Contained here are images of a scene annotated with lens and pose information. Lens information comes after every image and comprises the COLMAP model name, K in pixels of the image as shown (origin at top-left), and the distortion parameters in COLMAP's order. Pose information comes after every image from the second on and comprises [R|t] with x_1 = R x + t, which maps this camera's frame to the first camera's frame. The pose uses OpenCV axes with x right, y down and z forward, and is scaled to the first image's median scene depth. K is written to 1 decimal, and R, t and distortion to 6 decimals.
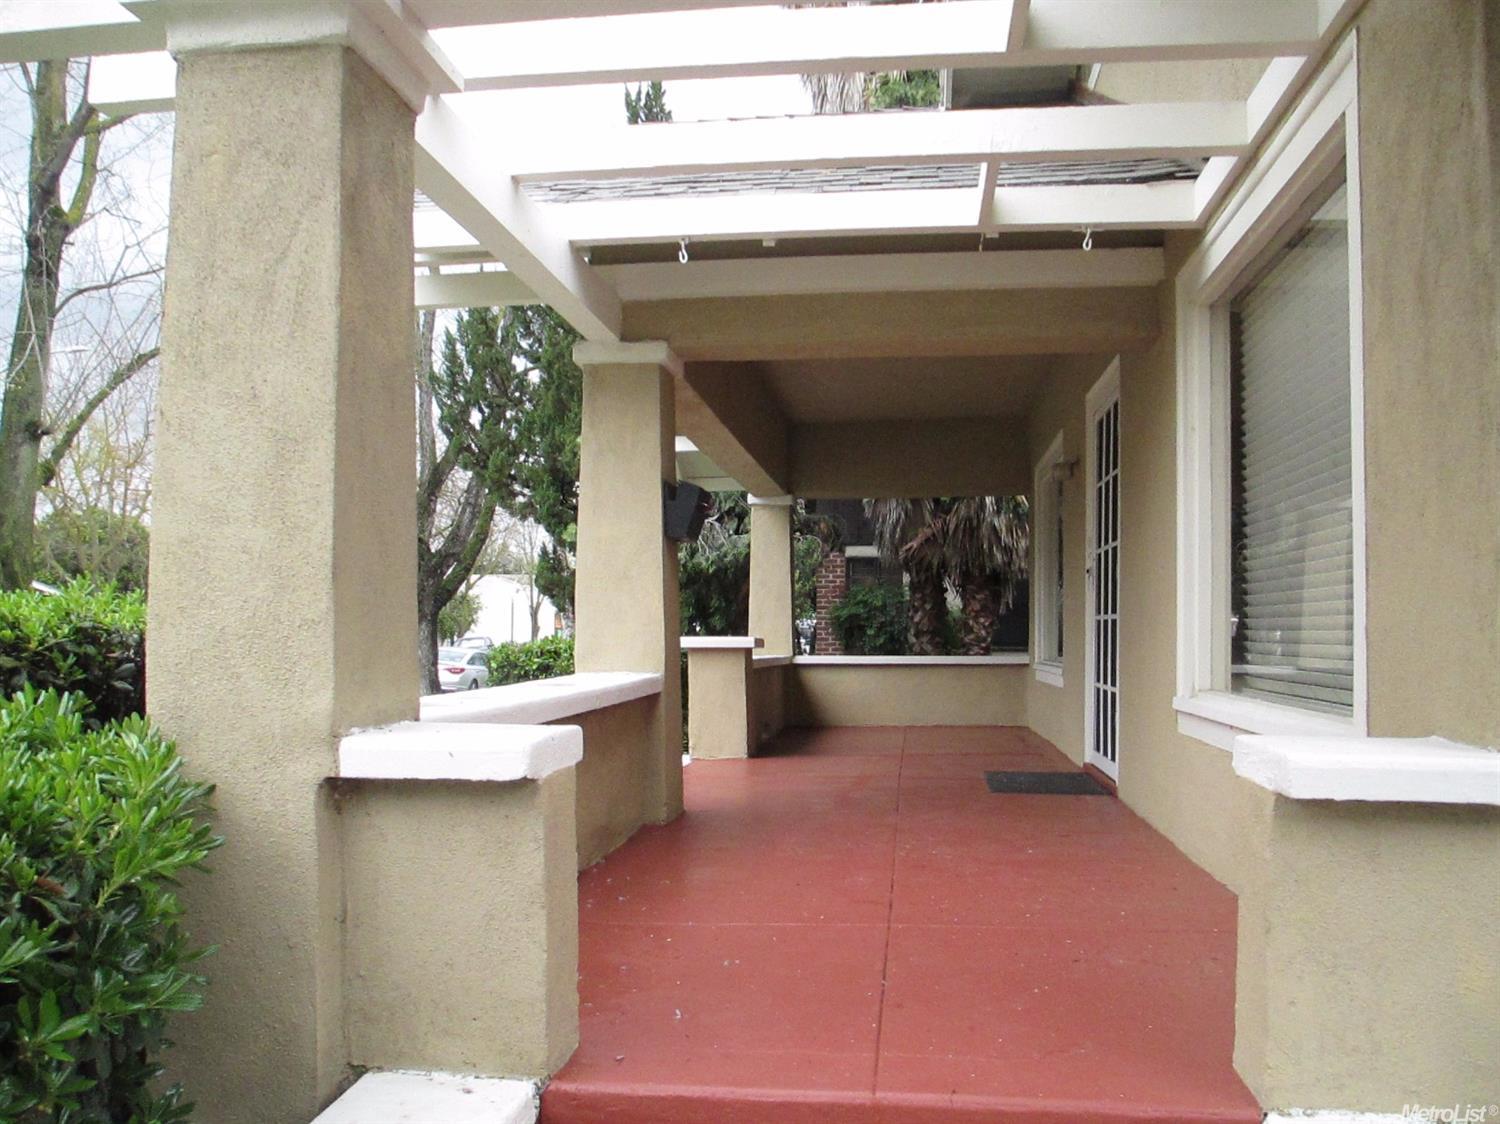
lens RADIAL K [[1252.1, 0, 750.0], [0, 1252.1, 562.0], [0, 0, 1]] dist [-0.040056, 0.012609]
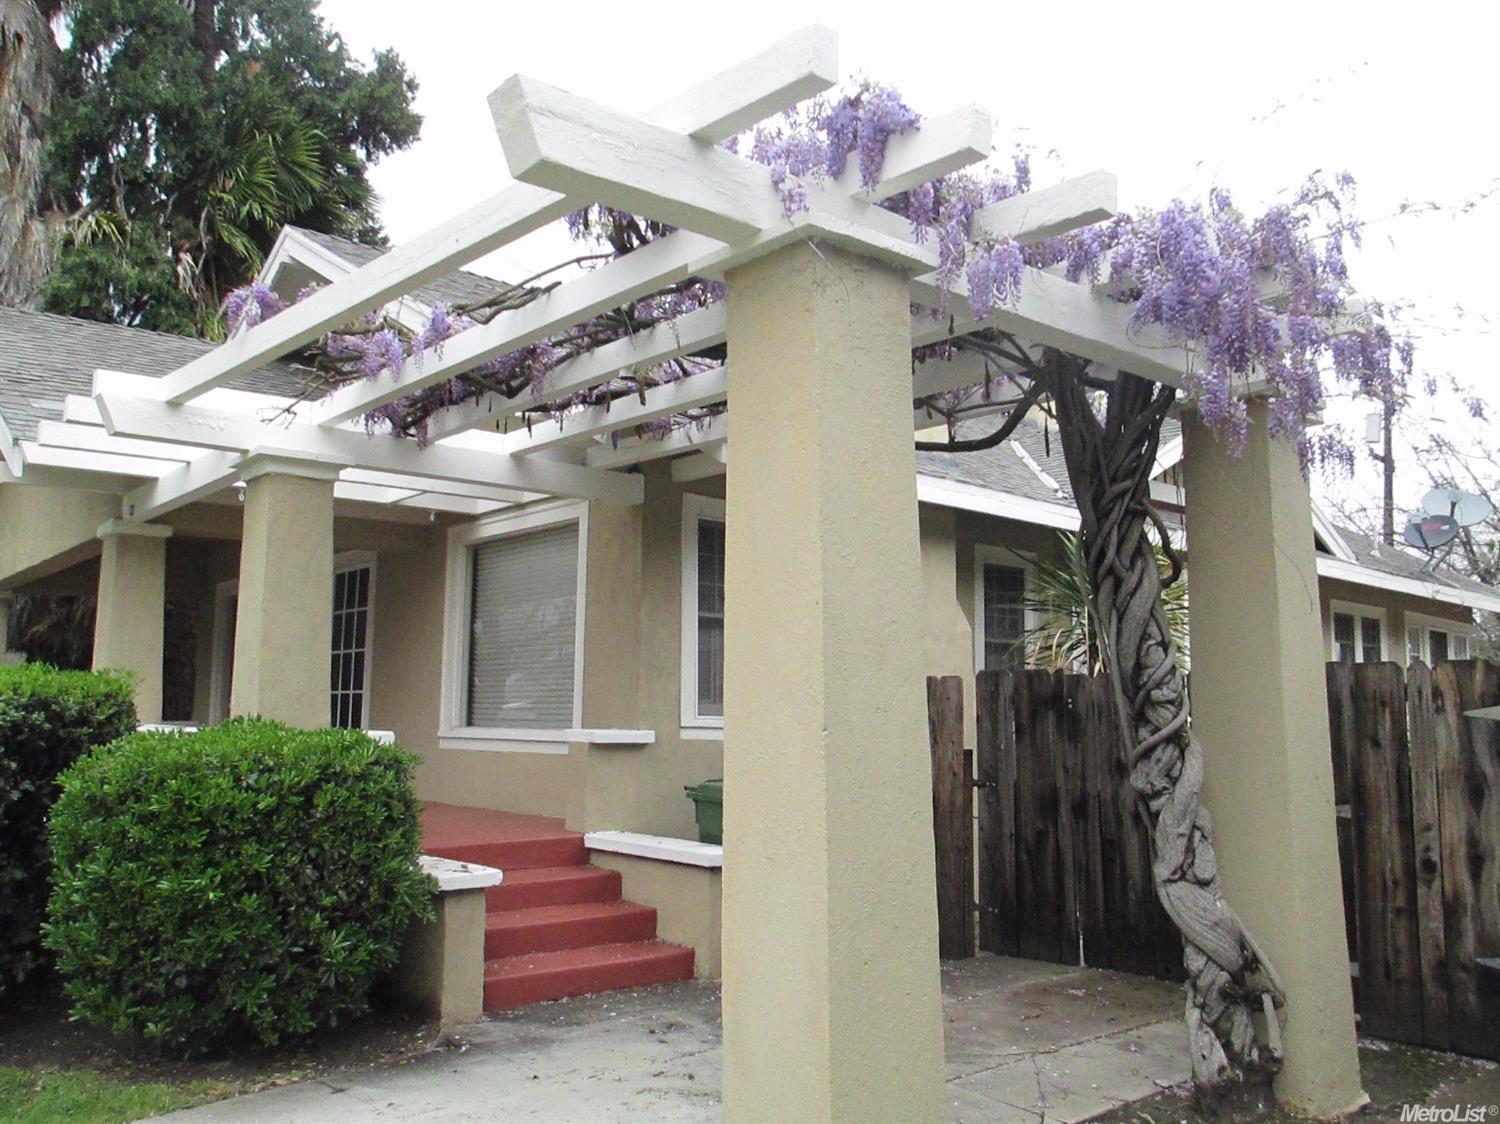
lens RADIAL K [[1252.1, 0, 750.0], [0, 1252.1, 562.0], [0, 0, 1]] dist [-0.040056, 0.012609]
pose [[0.663938, 0.086064, 0.742819, -0.822879], [-0.037516, 0.995938, -0.081858, -0.017546], [-0.746846, 0.026481, 0.664469, -0.718358]]
